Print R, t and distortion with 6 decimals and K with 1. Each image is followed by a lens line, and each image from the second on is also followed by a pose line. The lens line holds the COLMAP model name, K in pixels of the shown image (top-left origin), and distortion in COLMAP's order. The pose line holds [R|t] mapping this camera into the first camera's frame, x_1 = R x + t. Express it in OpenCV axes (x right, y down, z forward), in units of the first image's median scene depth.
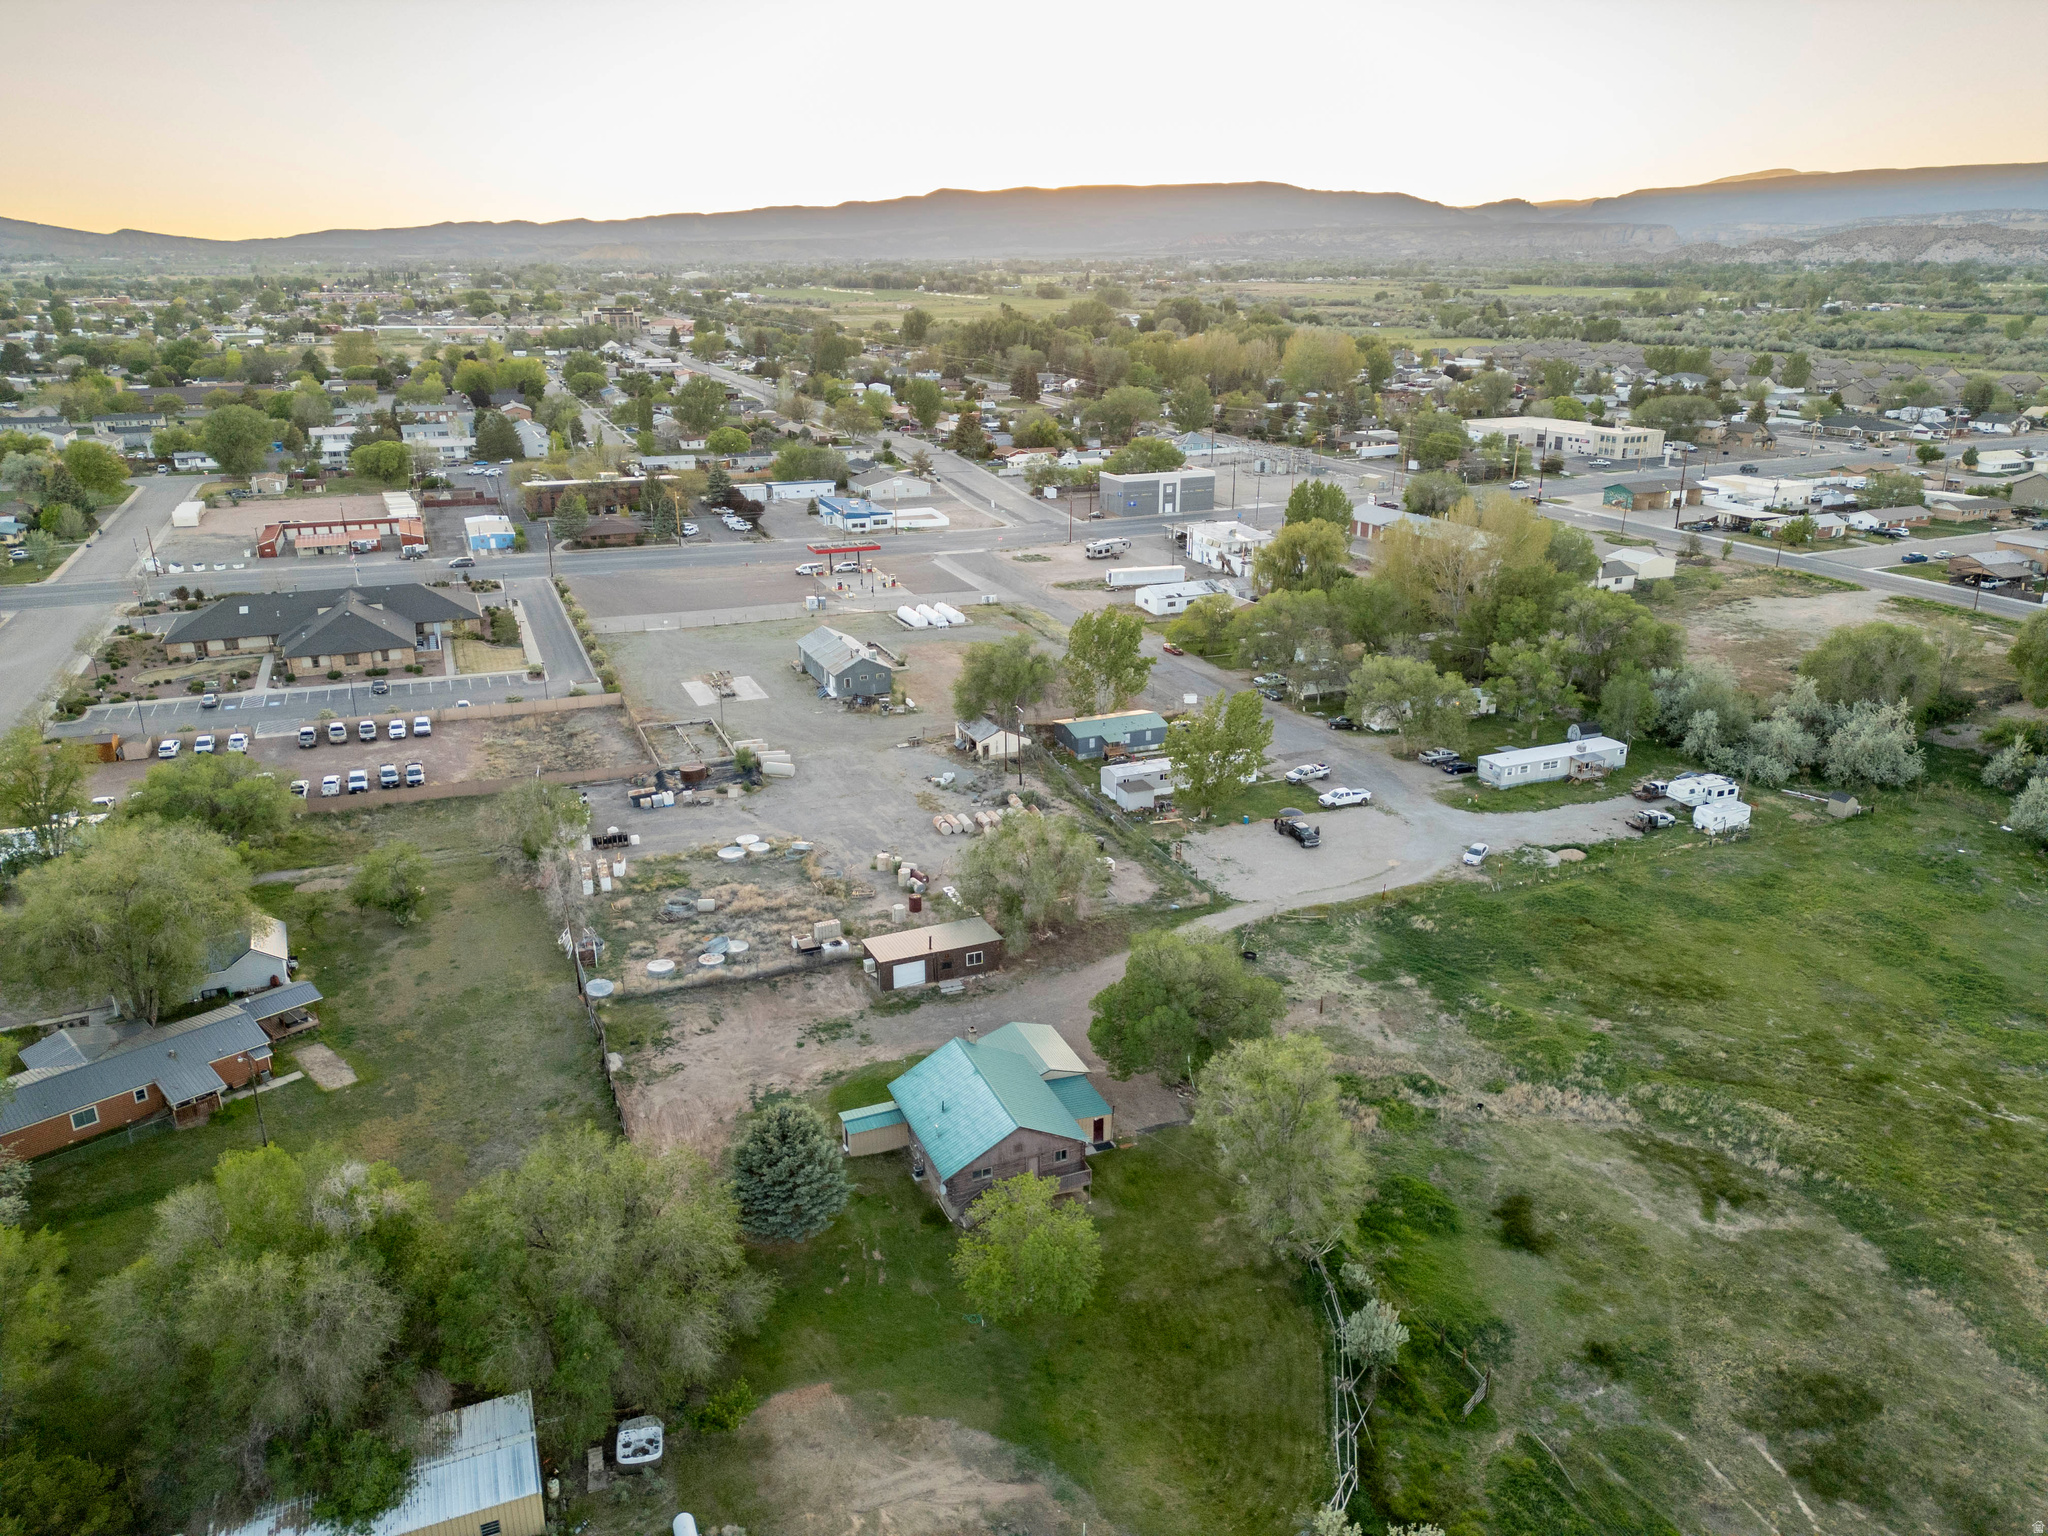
lens RADIAL K [[1425.4, 0, 1024.0], [0, 1425.4, 768.0], [0, 0, 1]] dist [0.115427, -0.135594]
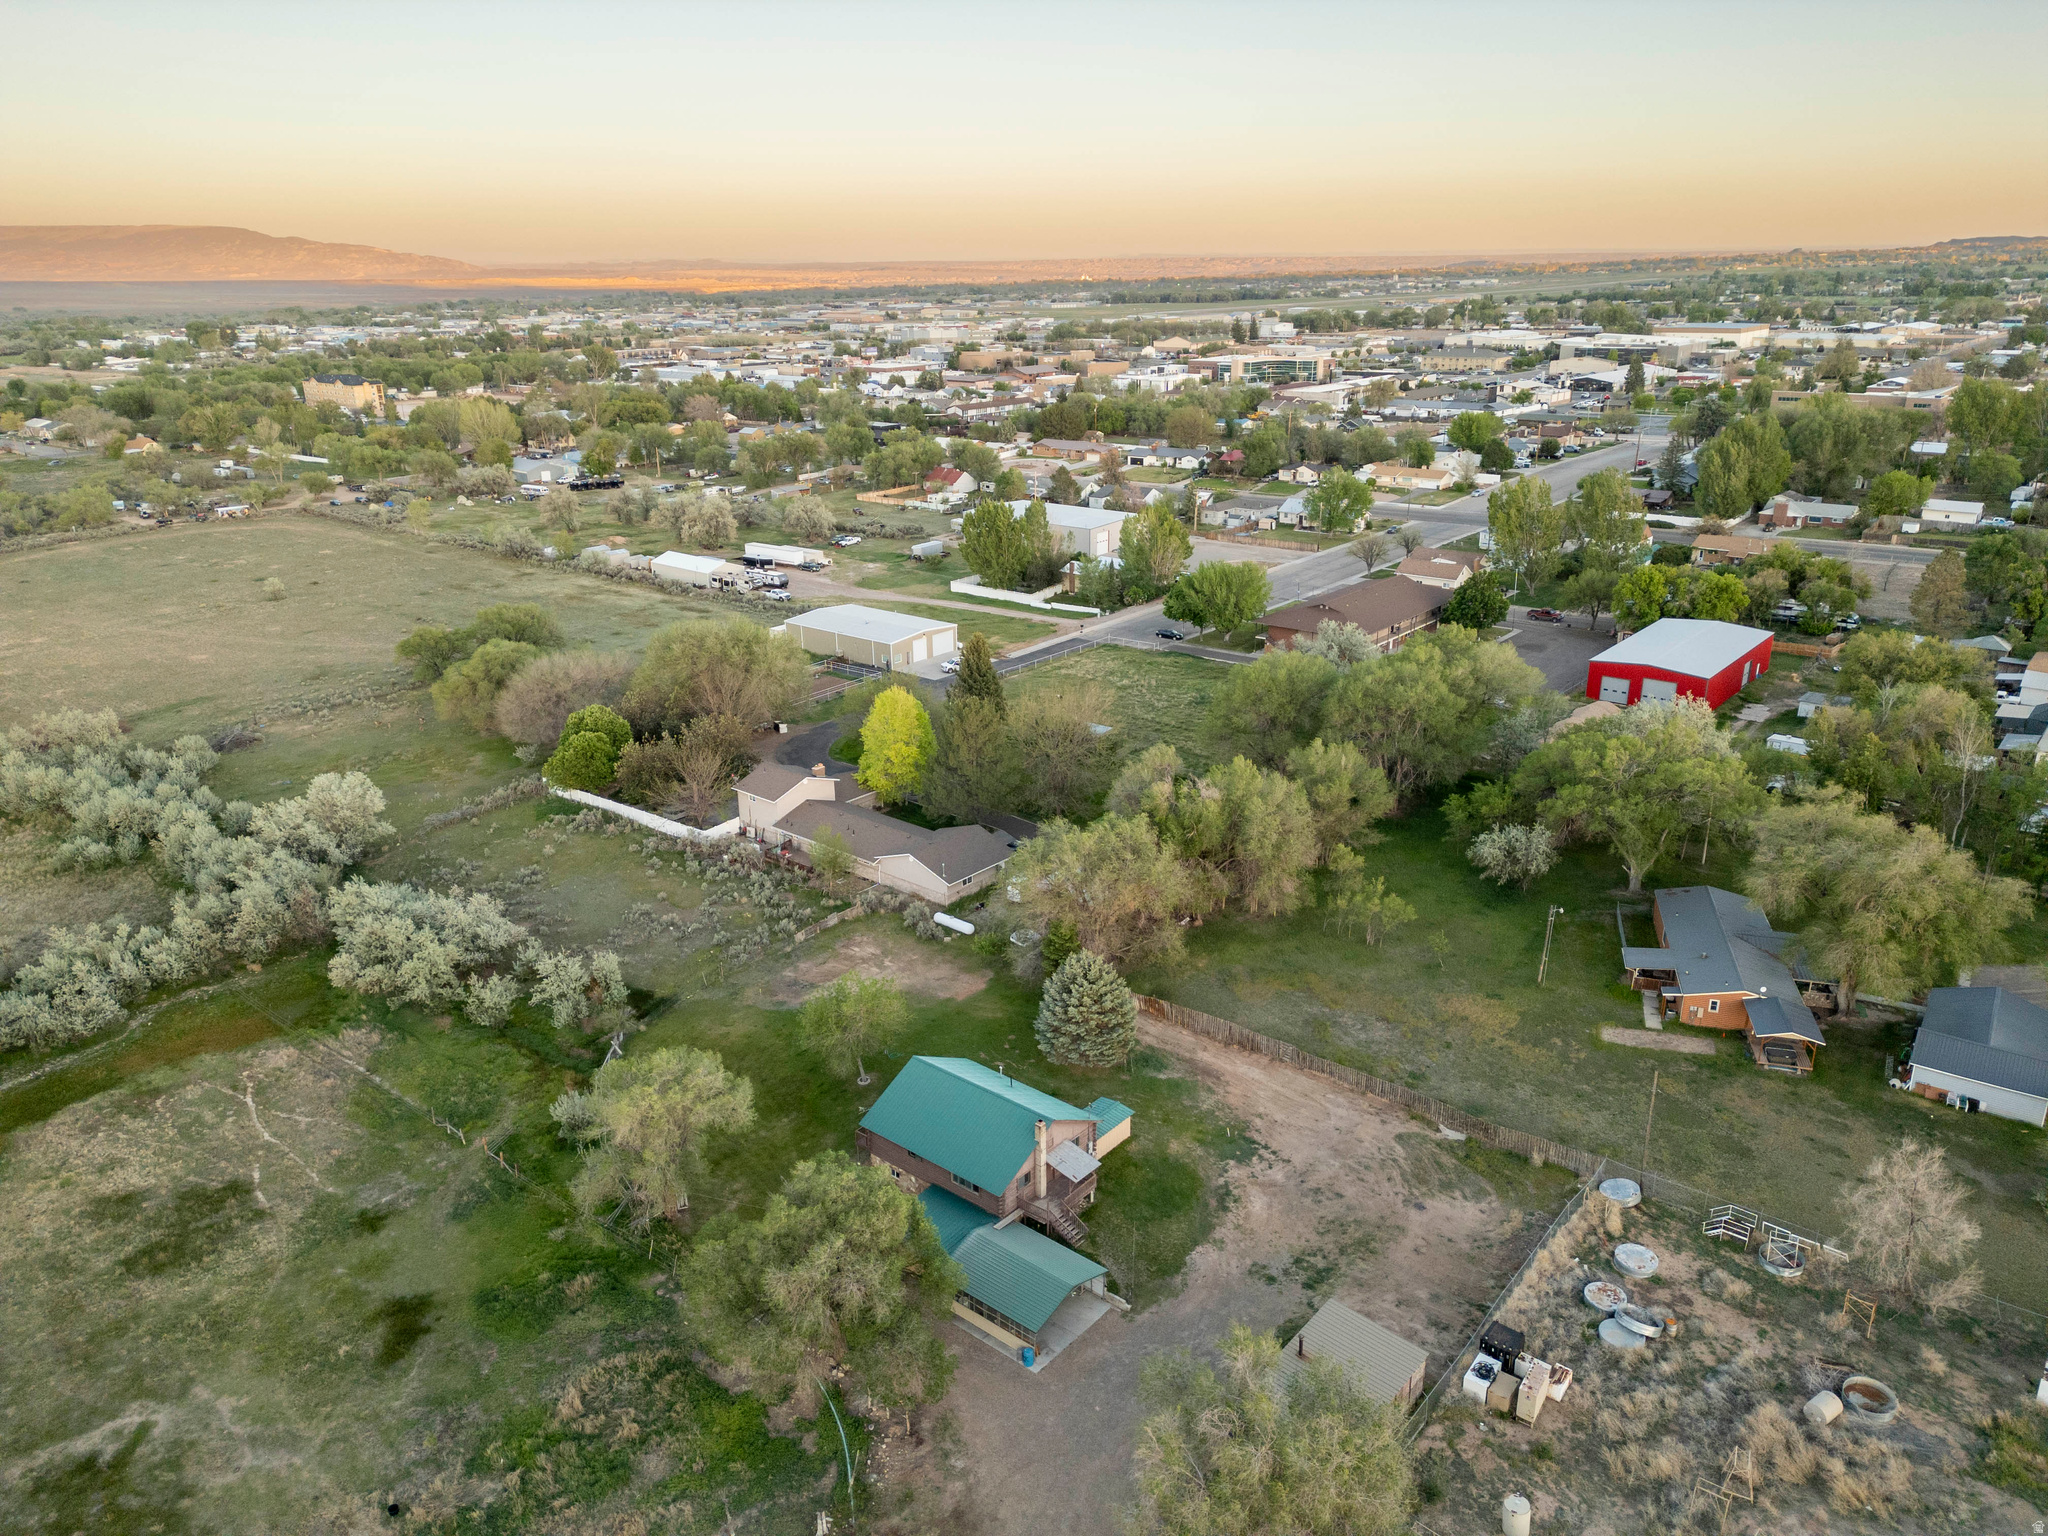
lens RADIAL K [[1436.3, 0, 1027.3], [0, 1436.3, 763.2], [0, 0, 1]] dist [0.081713, -0.080941]
pose [[-0.886712, 0.170459, -0.429750, 0.210146], [-0.131225, 0.798521, 0.587490, -0.341913], [0.443307, 0.577329, -0.685690, 1.012452]]
